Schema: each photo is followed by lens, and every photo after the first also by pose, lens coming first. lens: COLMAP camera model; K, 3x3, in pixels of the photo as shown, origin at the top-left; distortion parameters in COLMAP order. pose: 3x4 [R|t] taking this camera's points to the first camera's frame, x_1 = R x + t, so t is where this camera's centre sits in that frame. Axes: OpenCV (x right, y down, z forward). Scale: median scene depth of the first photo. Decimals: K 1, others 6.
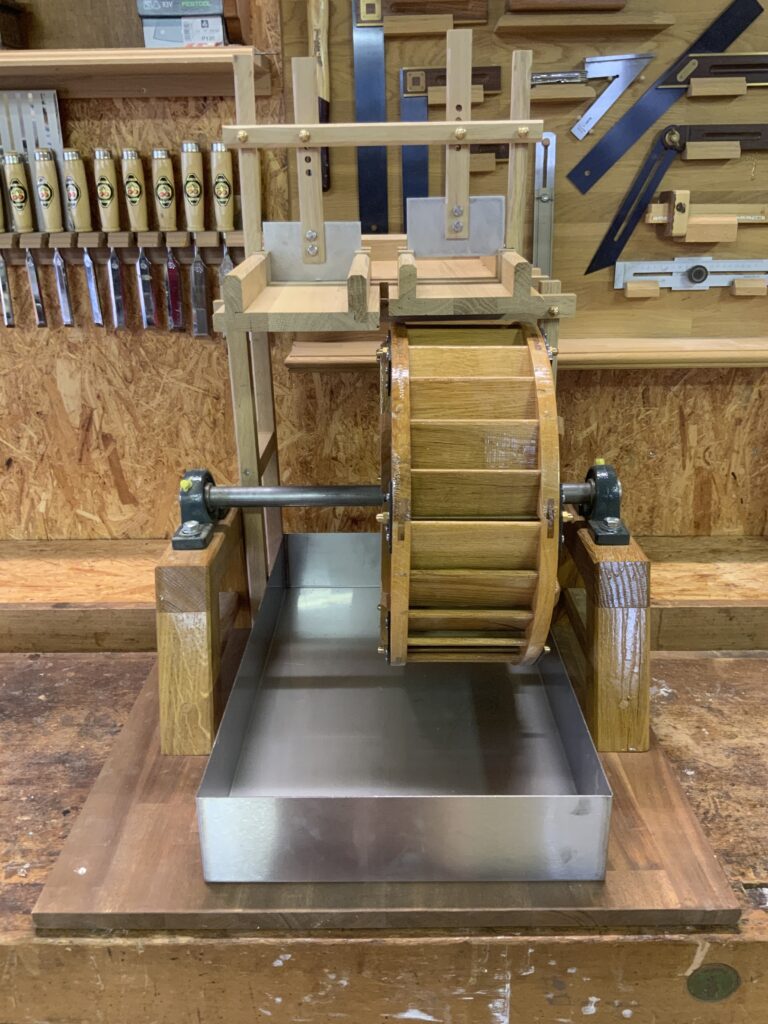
lens RADIAL K [[905.3, 0, 418.6], [0, 905.3, 512.0], [0, 0, 1]] dist [0.004643, -0.007189]
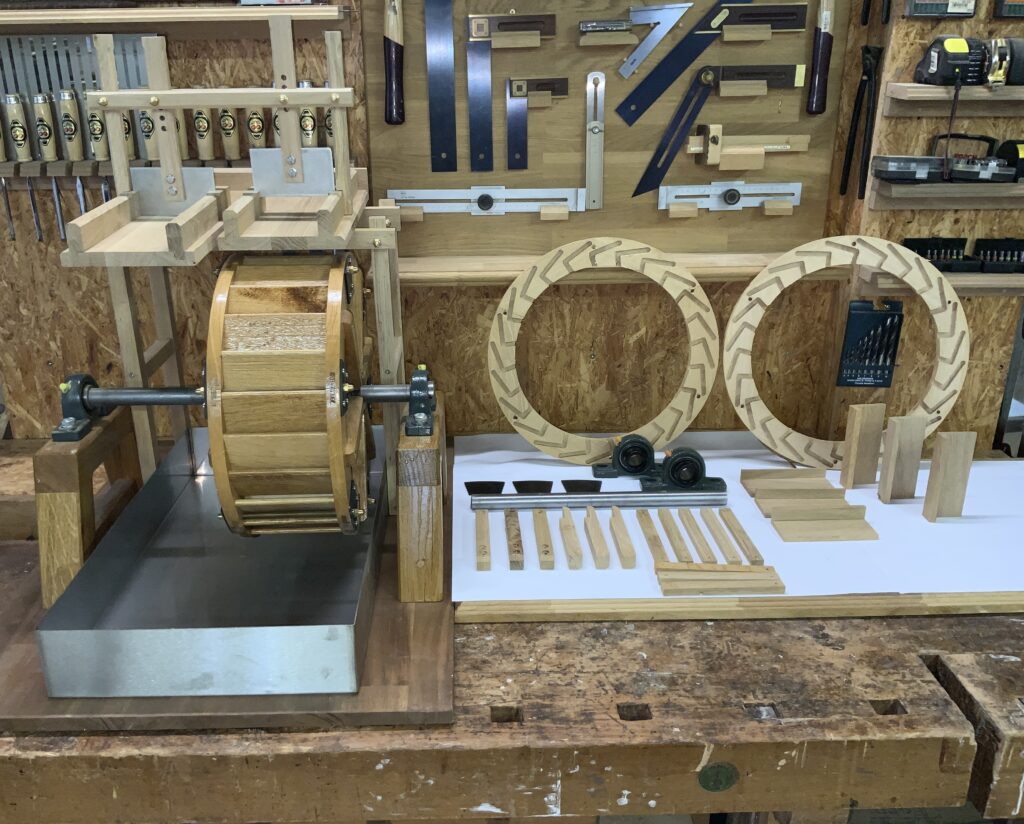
lens RADIAL K [[950.3, 0, 512.0], [0, 950.3, 412.0], [0, 0, 1]] dist [0.023002, -0.012768]
pose [[0.999582, -0.008524, 0.027614, -0.000376], [0.008271, 0.999923, 0.009260, -0.007568], [-0.027691, -0.009028, 0.999576, -0.180052]]
